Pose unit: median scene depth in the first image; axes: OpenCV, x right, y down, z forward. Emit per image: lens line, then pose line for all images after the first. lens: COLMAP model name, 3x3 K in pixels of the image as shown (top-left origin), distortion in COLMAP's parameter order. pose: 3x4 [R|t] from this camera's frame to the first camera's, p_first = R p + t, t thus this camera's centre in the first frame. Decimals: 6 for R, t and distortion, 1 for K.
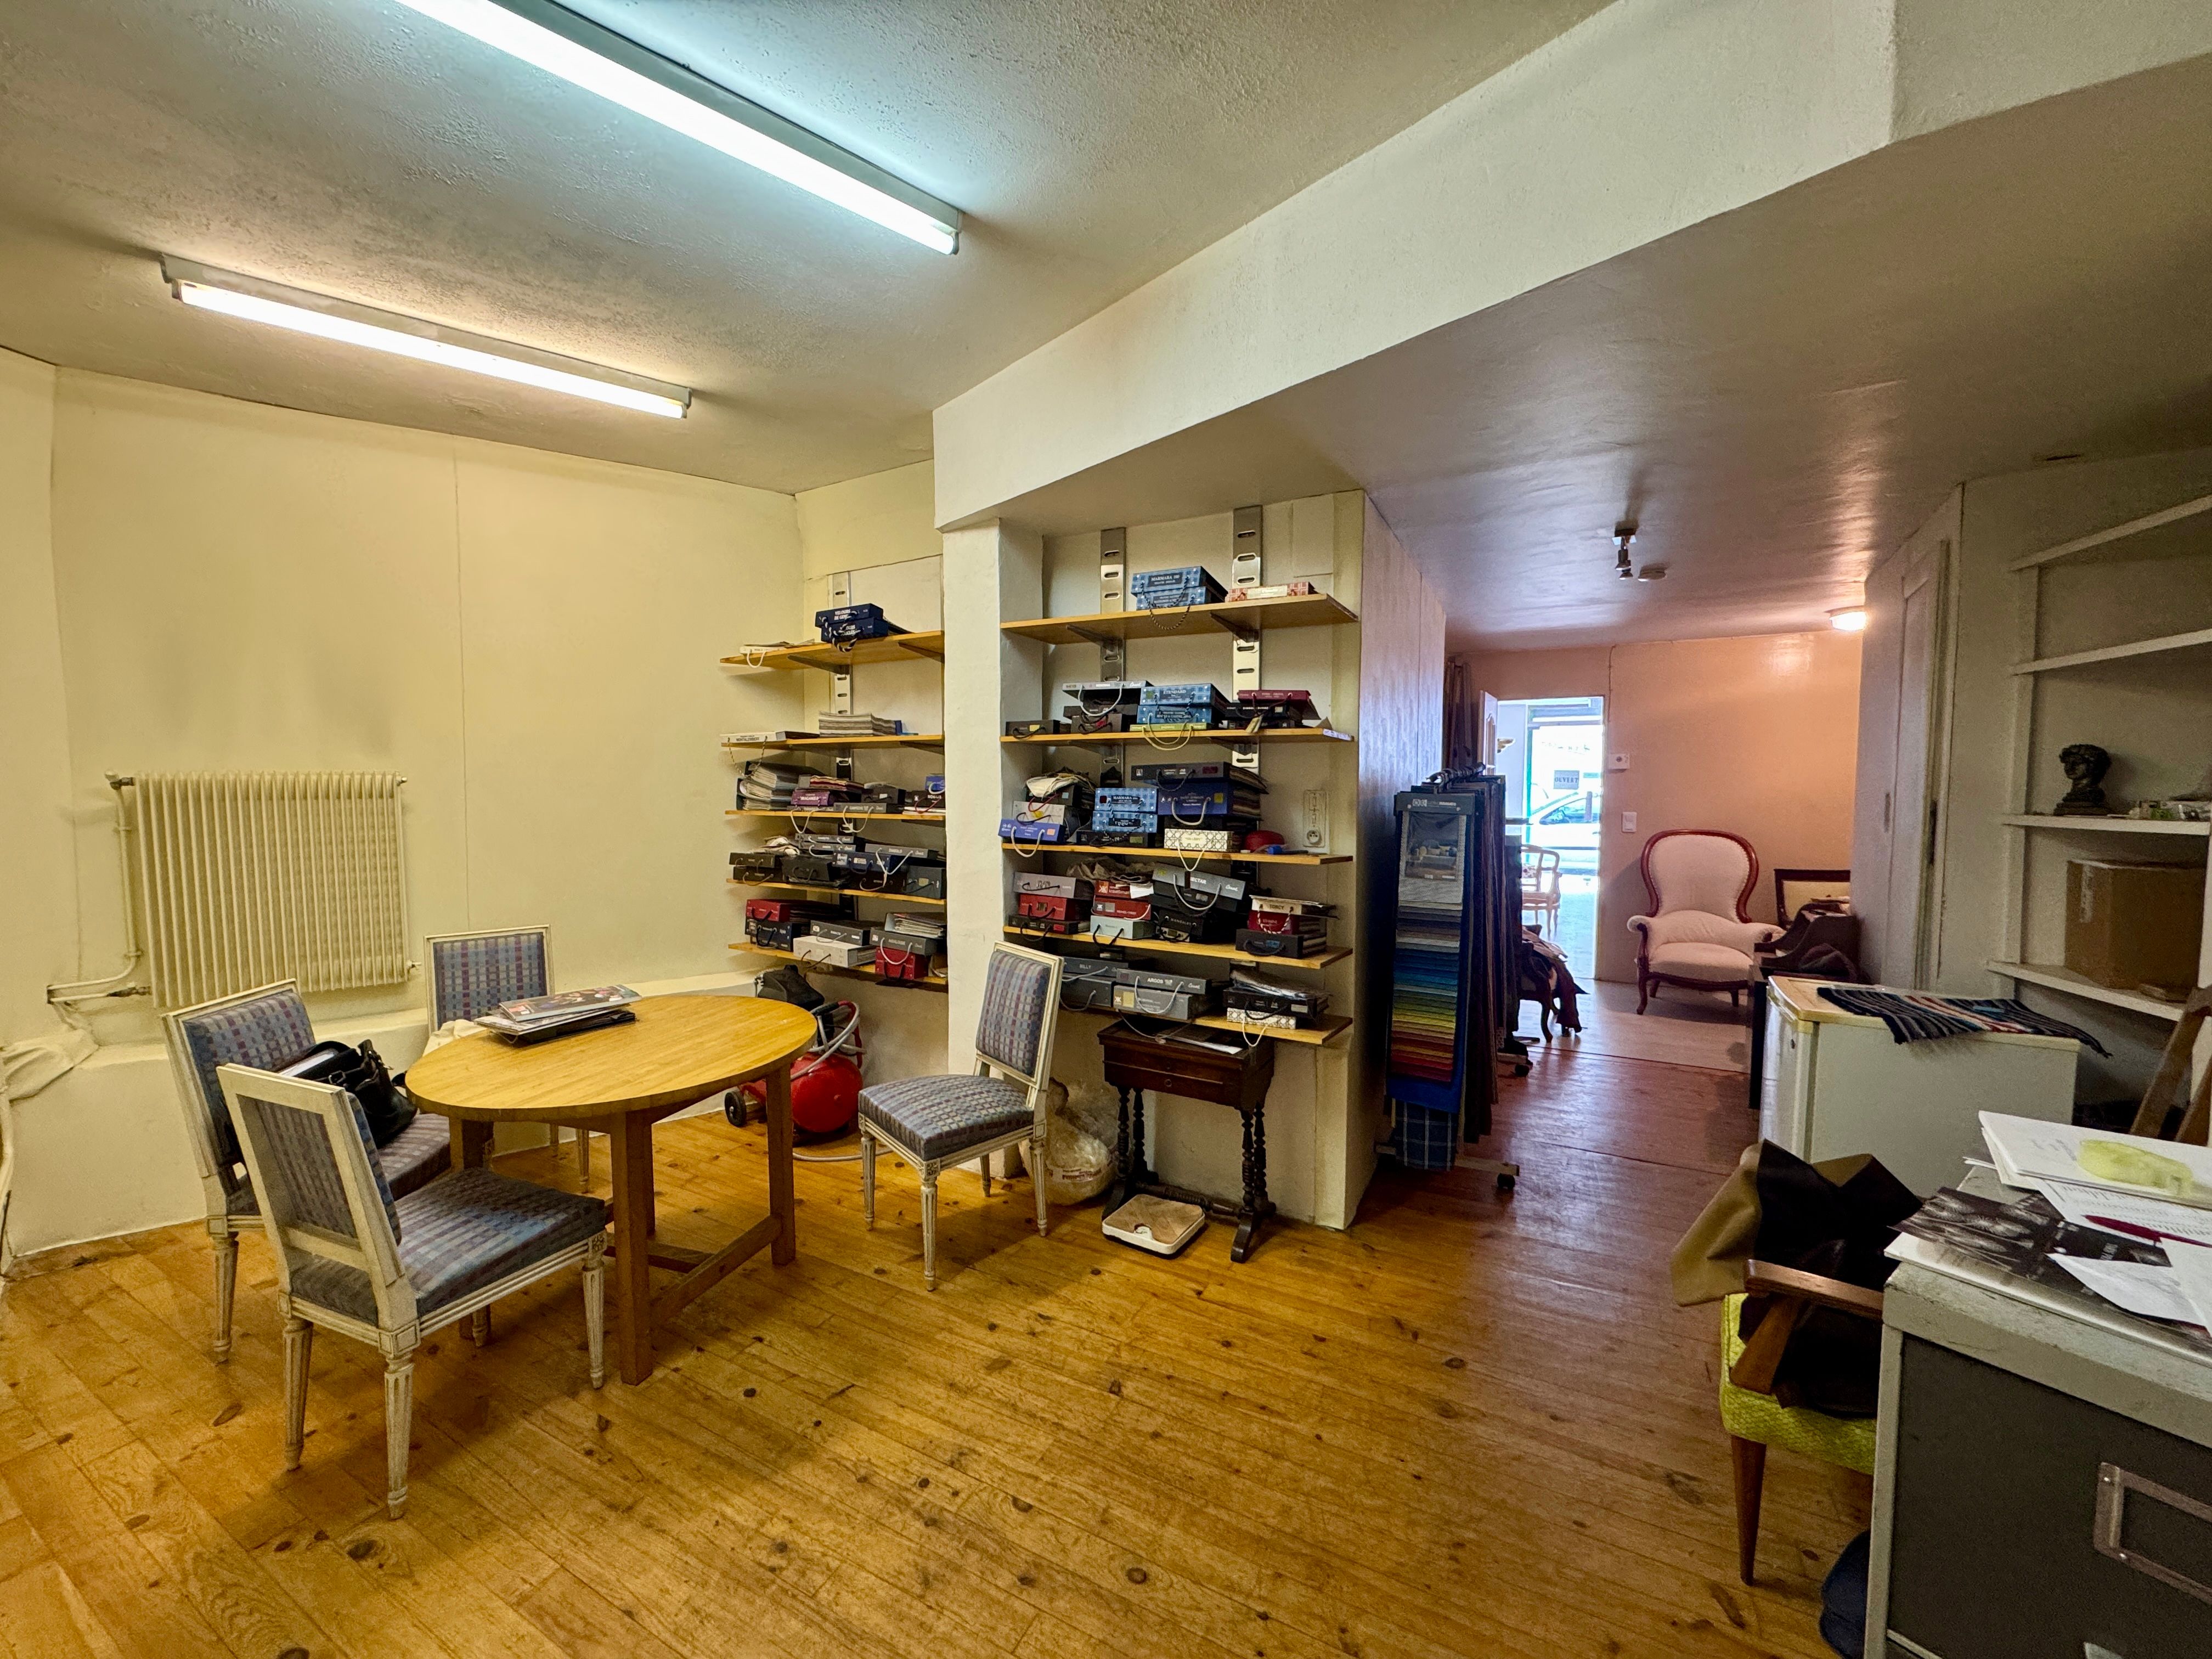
lens RADIAL K [[878.9, 0, 1104.2], [0, 878.9, 830.5], [0, 0, 1]] dist [-0.002087, -0.000224]
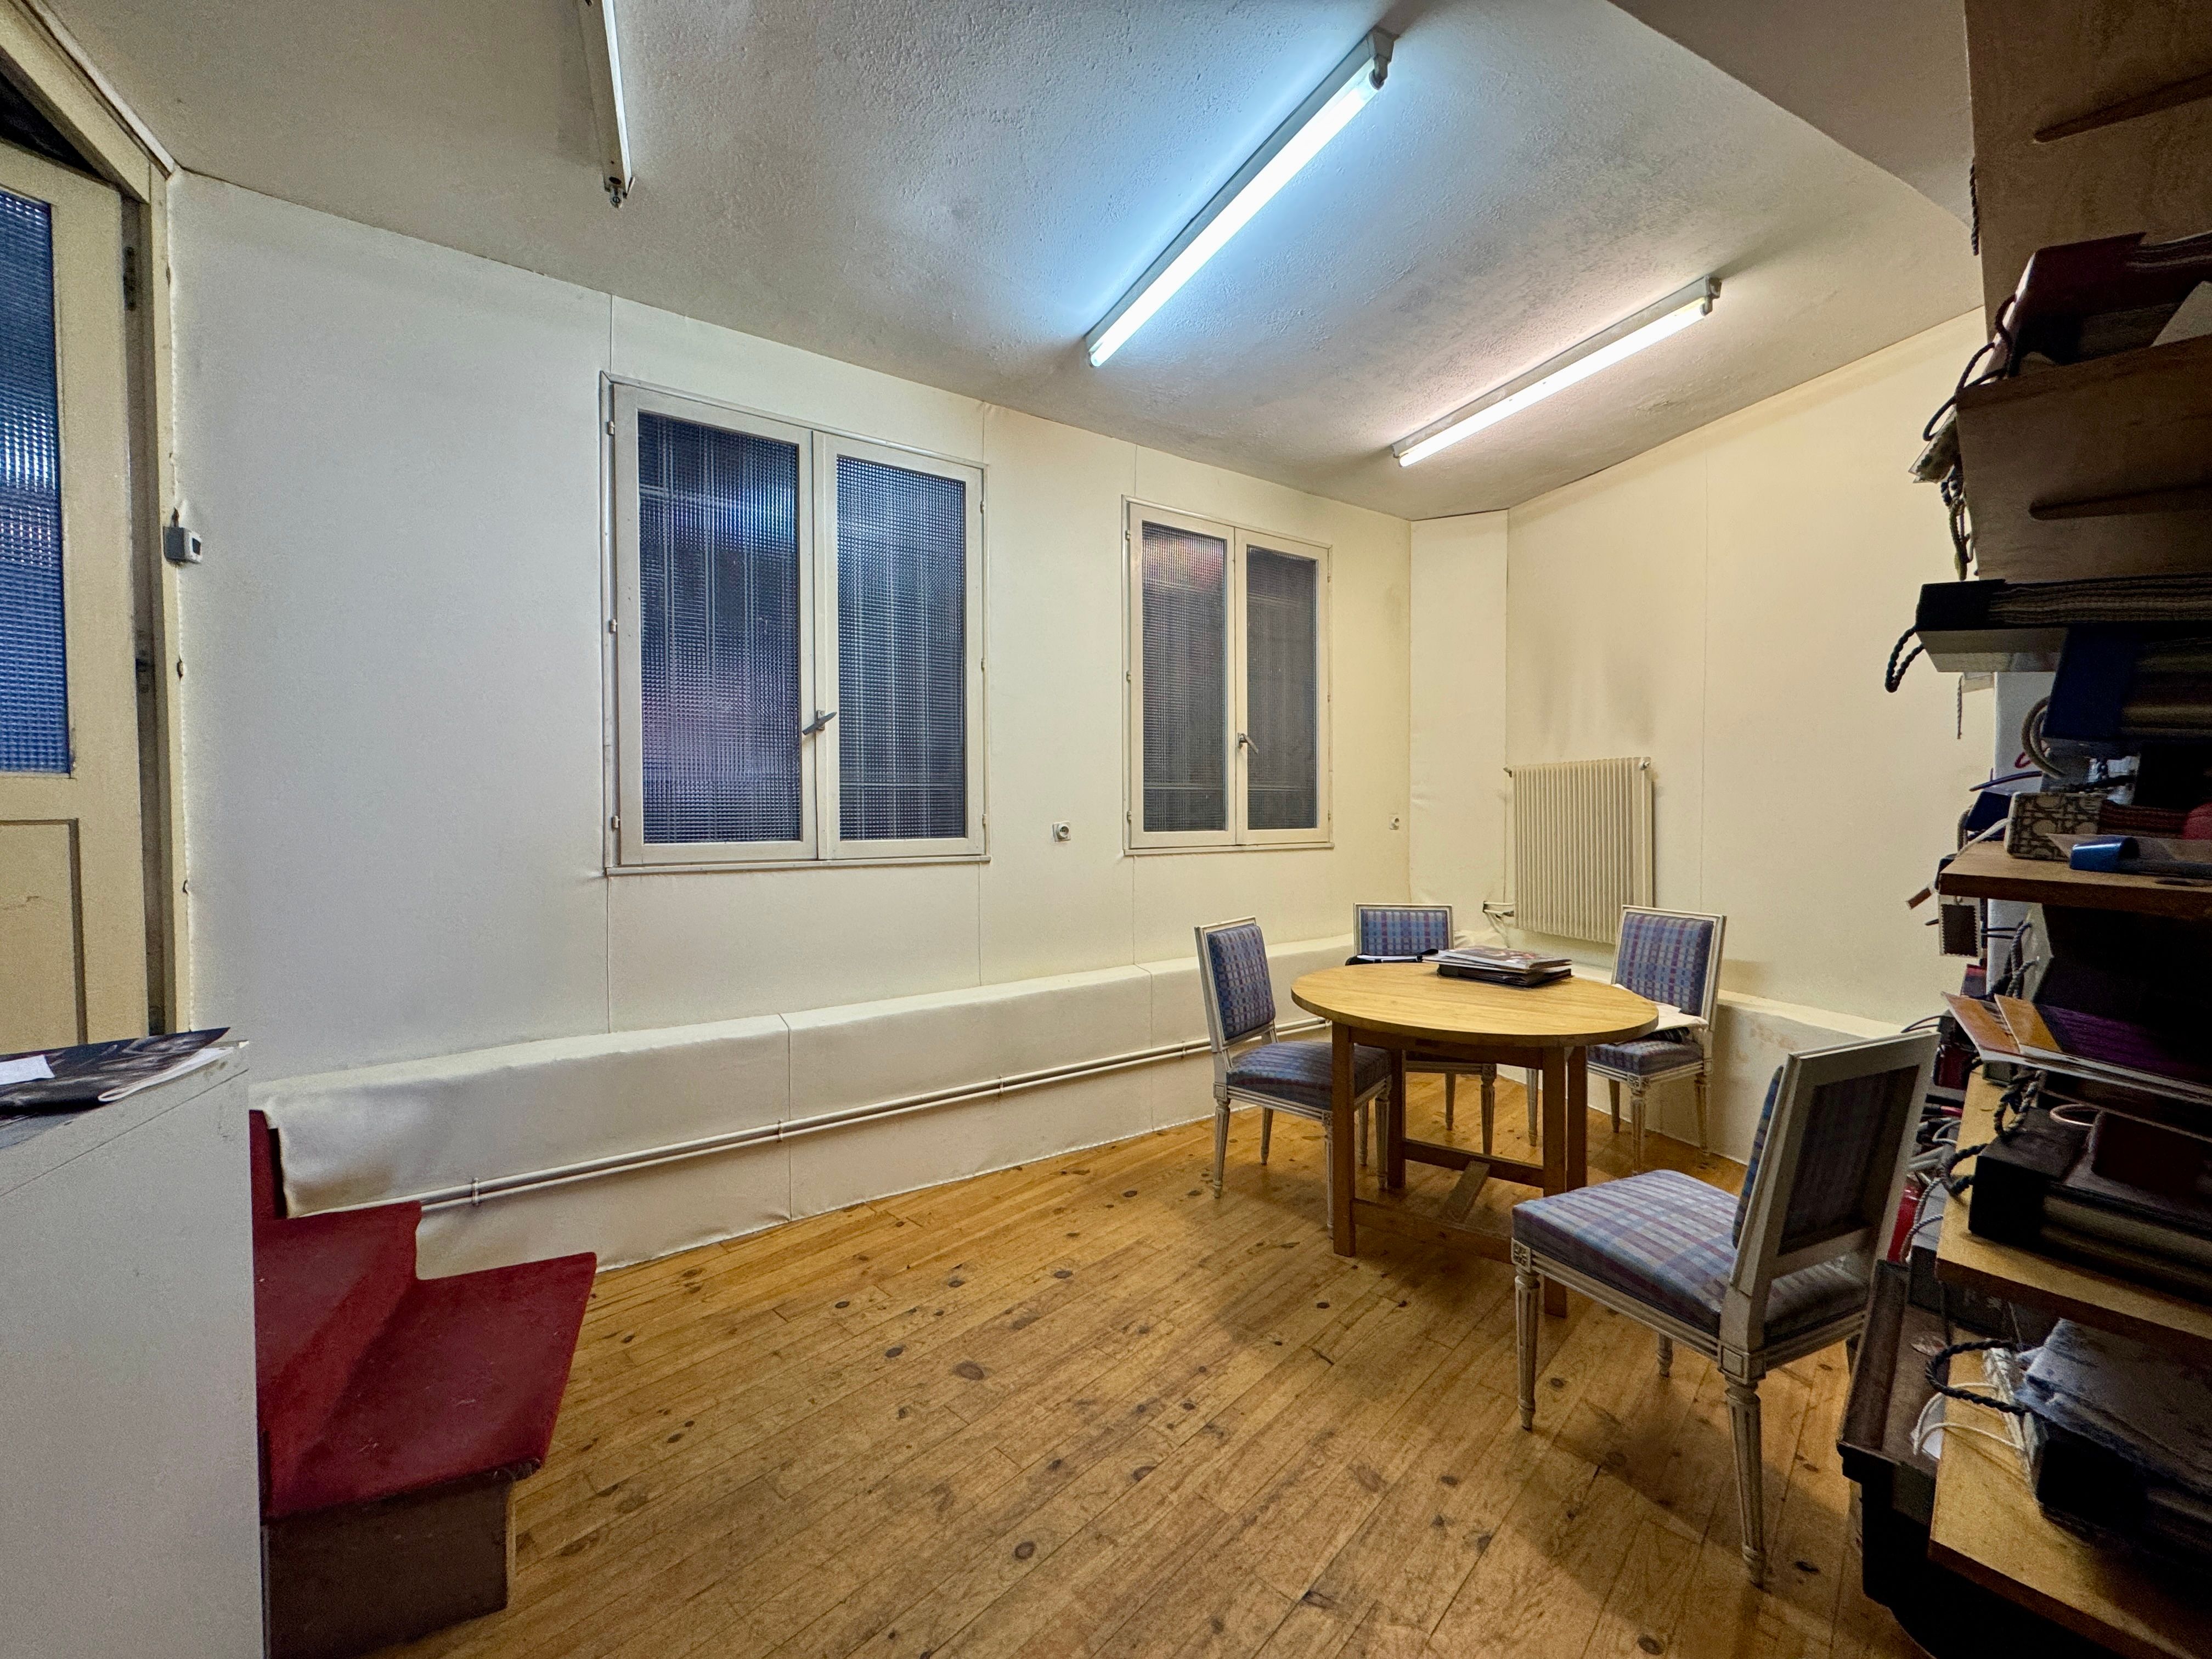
lens RADIAL K [[878.9, 0, 1100.7], [0, 878.9, 827.2], [0, 0, 1]] dist [-0.002087, -0.000224]
pose [[-0.268585, 0.022767, -0.962987, 0.661299], [-0.058073, 0.997519, 0.039780, 0.025451], [0.961504, 0.066608, -0.266597, 0.934976]]
